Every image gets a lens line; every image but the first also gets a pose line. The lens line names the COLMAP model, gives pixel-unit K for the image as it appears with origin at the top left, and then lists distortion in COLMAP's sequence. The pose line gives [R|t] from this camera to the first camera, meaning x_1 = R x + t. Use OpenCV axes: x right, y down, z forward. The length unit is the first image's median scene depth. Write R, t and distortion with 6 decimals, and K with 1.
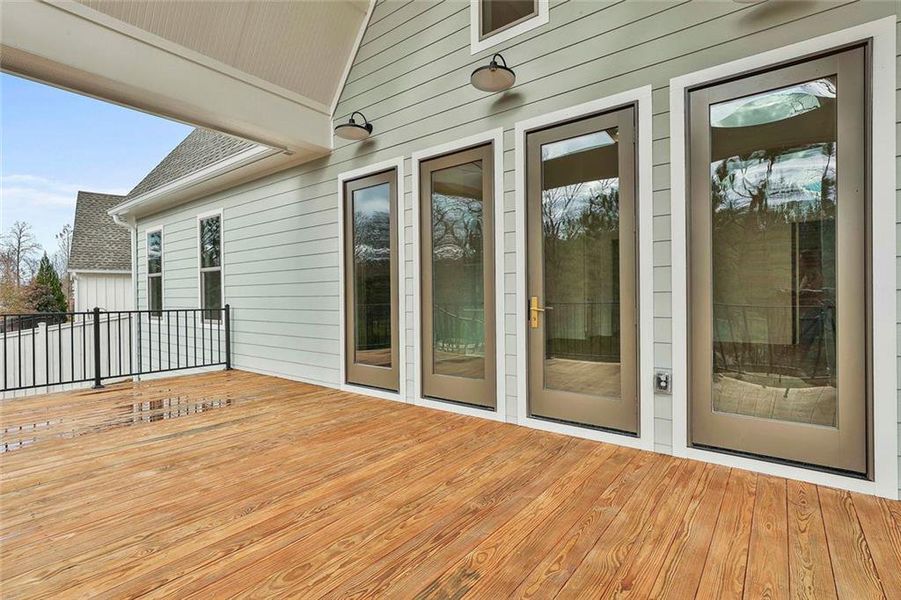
lens RADIAL K [[429.1, 0, 469.7], [0, 429.1, 296.0], [0, 0, 1]] dist [0.000126, -0.000028]
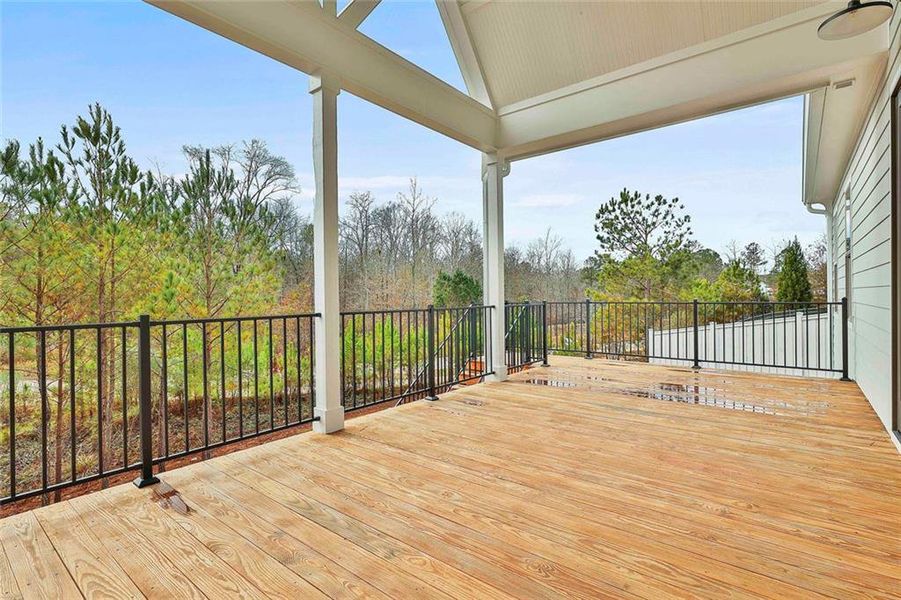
lens RADIAL K [[429.1, 0, 469.7], [0, 429.1, 296.0], [0, 0, 1]] dist [0.000126, -0.000028]
pose [[-0.010800, 0.011461, -0.999876, 0.602165], [0.012804, 0.999854, 0.011322, -0.016422], [0.999860, -0.012680, -0.010945, 0.665177]]
